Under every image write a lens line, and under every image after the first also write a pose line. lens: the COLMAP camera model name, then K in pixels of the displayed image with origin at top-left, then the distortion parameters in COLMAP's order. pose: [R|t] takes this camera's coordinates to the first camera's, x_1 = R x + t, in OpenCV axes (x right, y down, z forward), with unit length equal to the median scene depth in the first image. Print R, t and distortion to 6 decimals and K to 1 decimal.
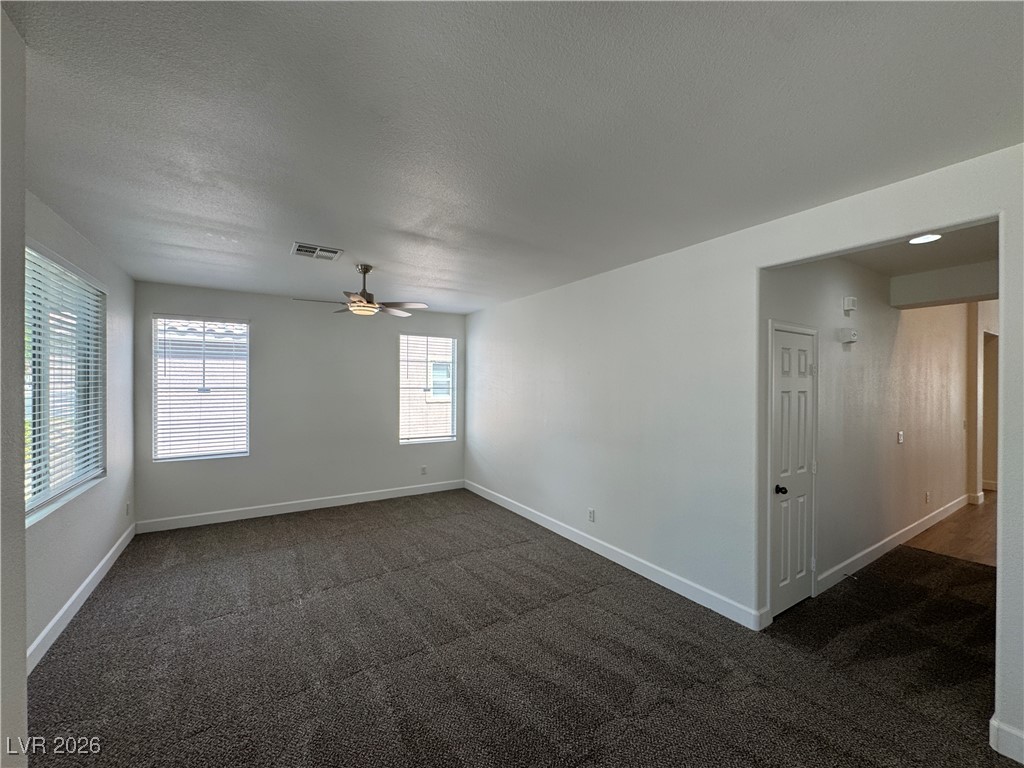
lens RADIAL K [[409.6, 0, 511.1], [0, 409.6, 384.6], [0, 0, 1]] dist [-0.001982, 0.000018]
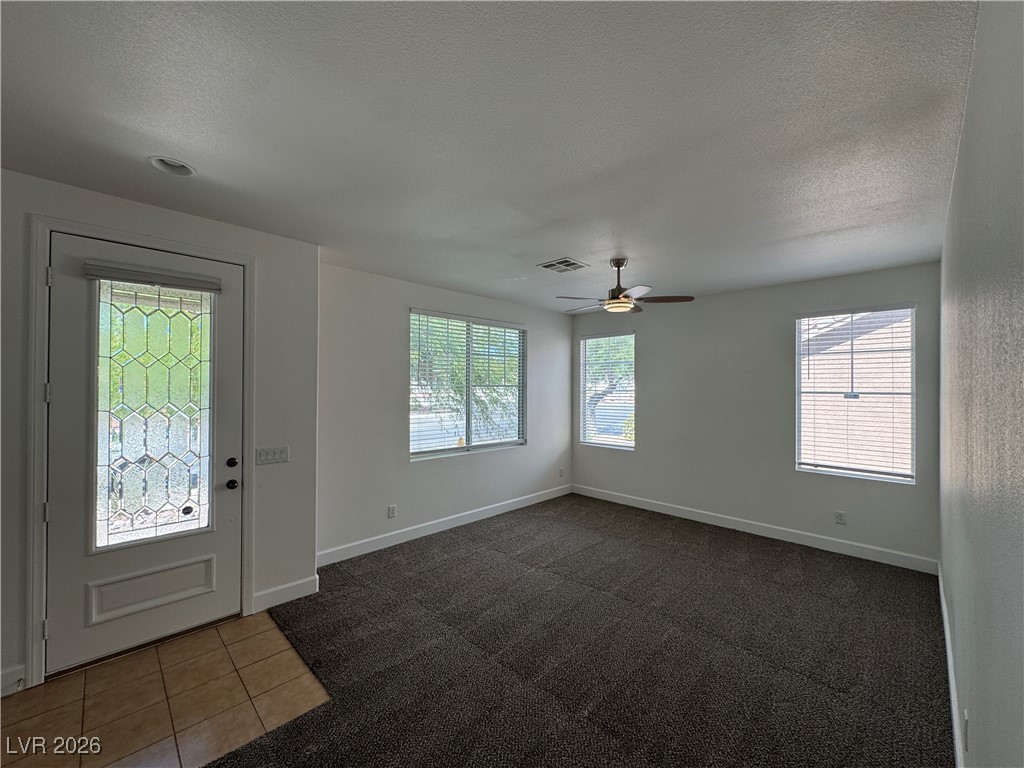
lens RADIAL K [[411.6, 0, 511.2], [0, 411.6, 384.0], [0, 0, 1]] dist [-0.000299, 0.000379]
pose [[0.219232, -0.011632, -0.975603, 0.417862], [-0.001825, 0.999922, -0.012332, 0.004955], [0.975671, 0.004484, 0.219194, 0.445830]]
